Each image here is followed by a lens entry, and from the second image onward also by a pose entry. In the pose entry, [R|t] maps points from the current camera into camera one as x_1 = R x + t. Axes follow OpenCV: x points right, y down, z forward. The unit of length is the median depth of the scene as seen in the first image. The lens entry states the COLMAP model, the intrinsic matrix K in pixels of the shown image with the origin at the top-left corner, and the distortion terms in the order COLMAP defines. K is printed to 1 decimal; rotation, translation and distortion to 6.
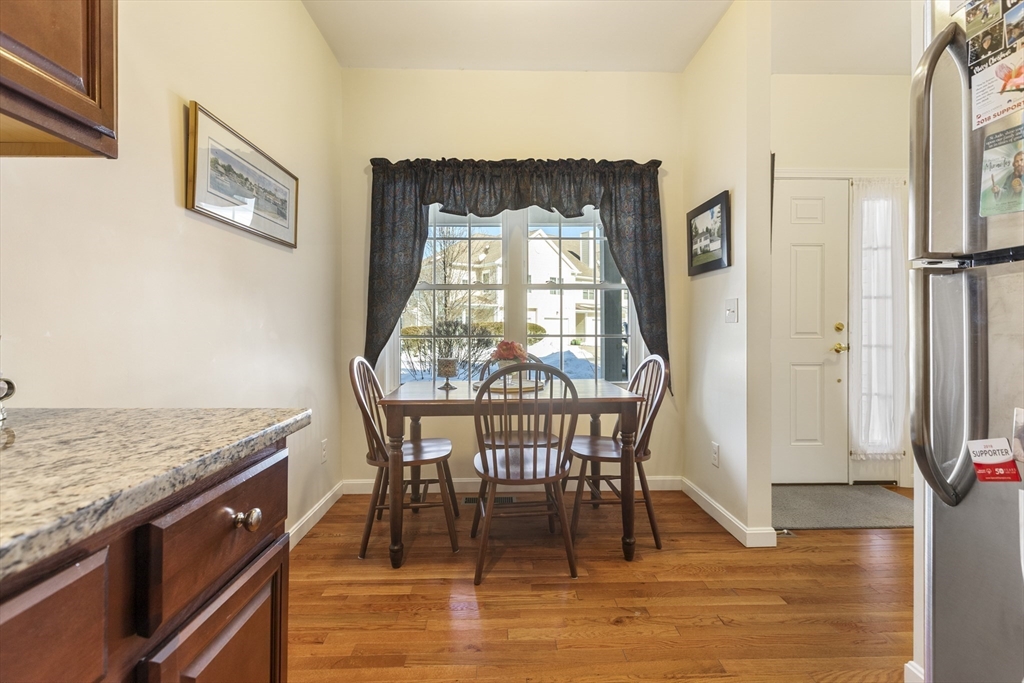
lens RADIAL K [[461.7, 0, 511.1], [0, 461.7, 330.2], [0, 0, 1]] dist [-0.001099, 0.000261]
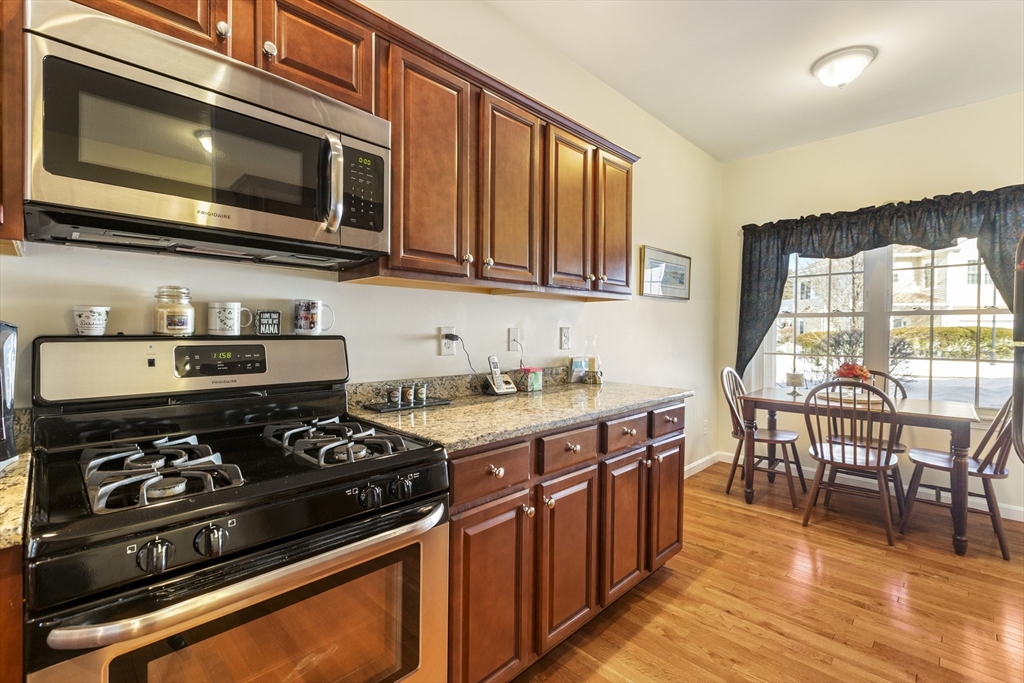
lens RADIAL K [[458.6, 0, 510.3], [0, 458.6, 335.7], [0, 0, 1]] dist [0.001981, -0.000424]
pose [[0.691020, 0.014298, -0.722695, 0.269657], [-0.009218, 0.999897, 0.010968, -0.058473], [0.722777, -0.000917, 0.691081, -0.576063]]
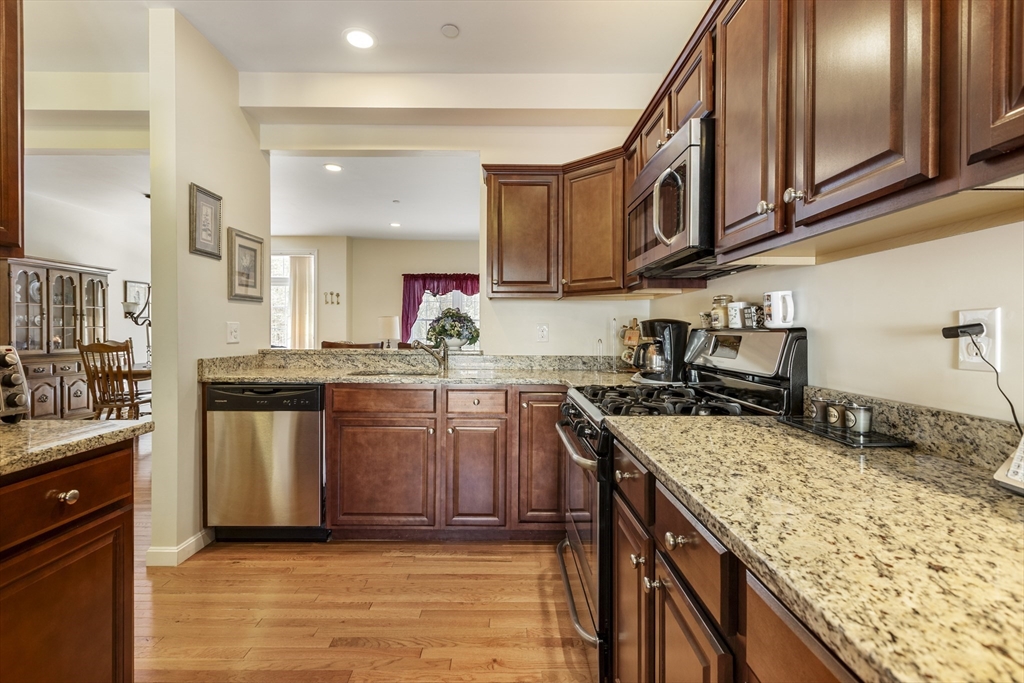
lens RADIAL K [[461.7, 0, 511.1], [0, 461.7, 330.2], [0, 0, 1]] dist [-0.001099, 0.000261]
pose [[-0.999800, -0.001492, 0.019944, -0.033035], [-0.001467, 0.999998, 0.001295, -0.045942], [-0.019946, 0.001266, -0.999800, 0.317917]]
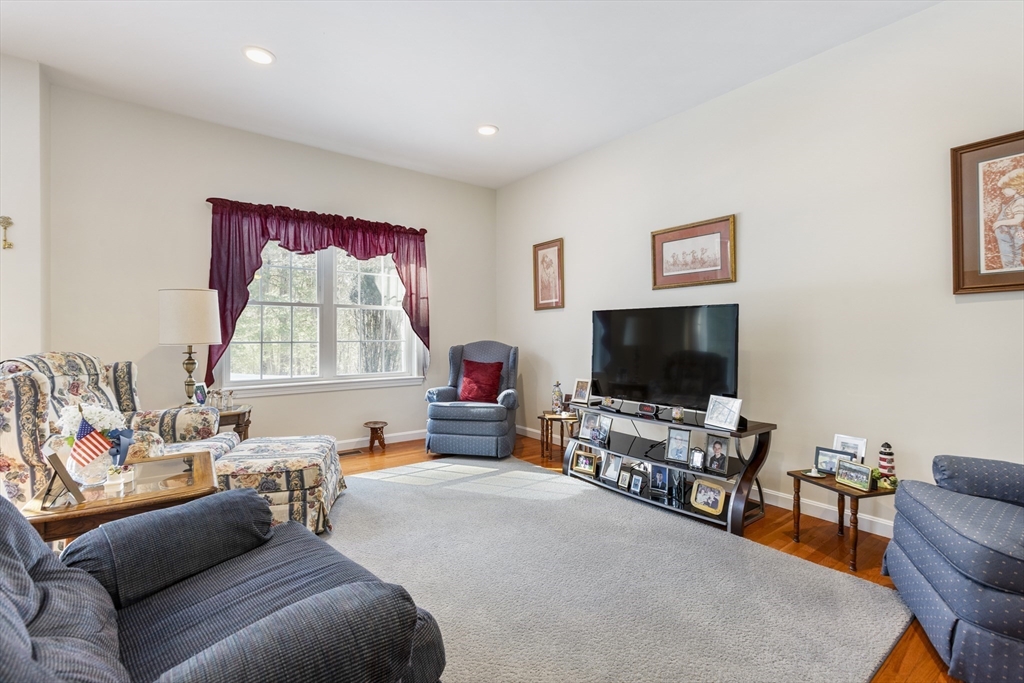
lens RADIAL K [[458.6, 0, 510.3], [0, 458.6, 335.7], [0, 0, 1]] dist [0.001981, -0.000424]
pose [[-0.808922, 0.006431, -0.587881, 0.920579], [0.000746, 0.999951, 0.009912, -0.016736], [0.587915, 0.007579, -0.808887, -1.264058]]
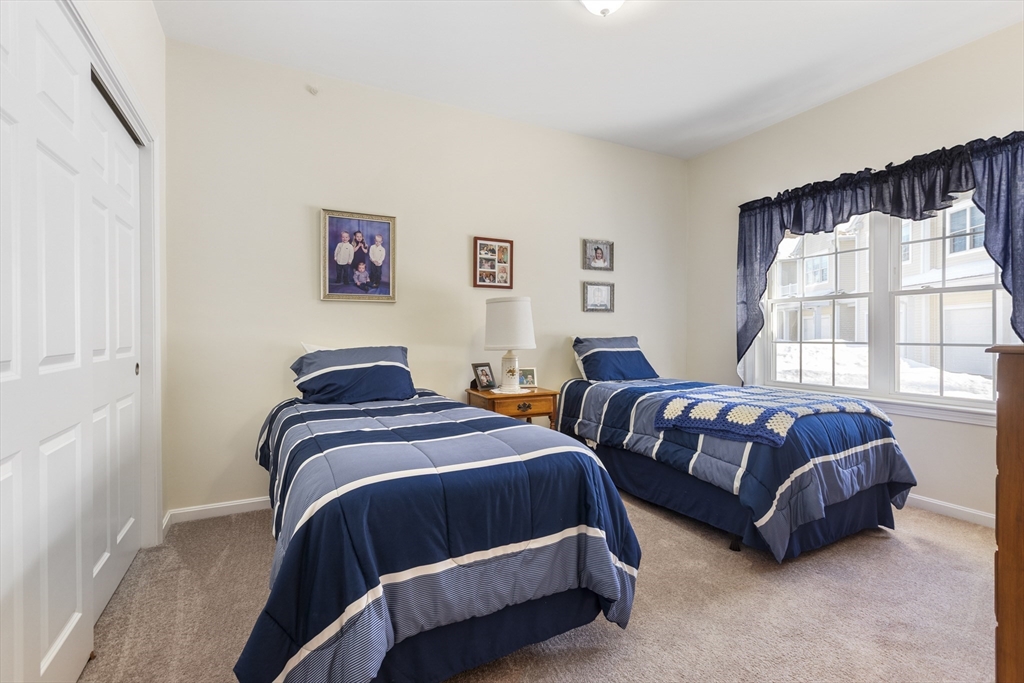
lens RADIAL K [[465.0, 0, 509.5], [0, 465.0, 336.4], [0, 0, 1]] dist [0.002267, -0.000170]
pose [[-0.439984, -0.002077, 0.898003, -0.276806], [0.003994, 0.999983, 0.004270, -0.004240], [-0.897997, 0.005466, -0.439968, -1.612720]]
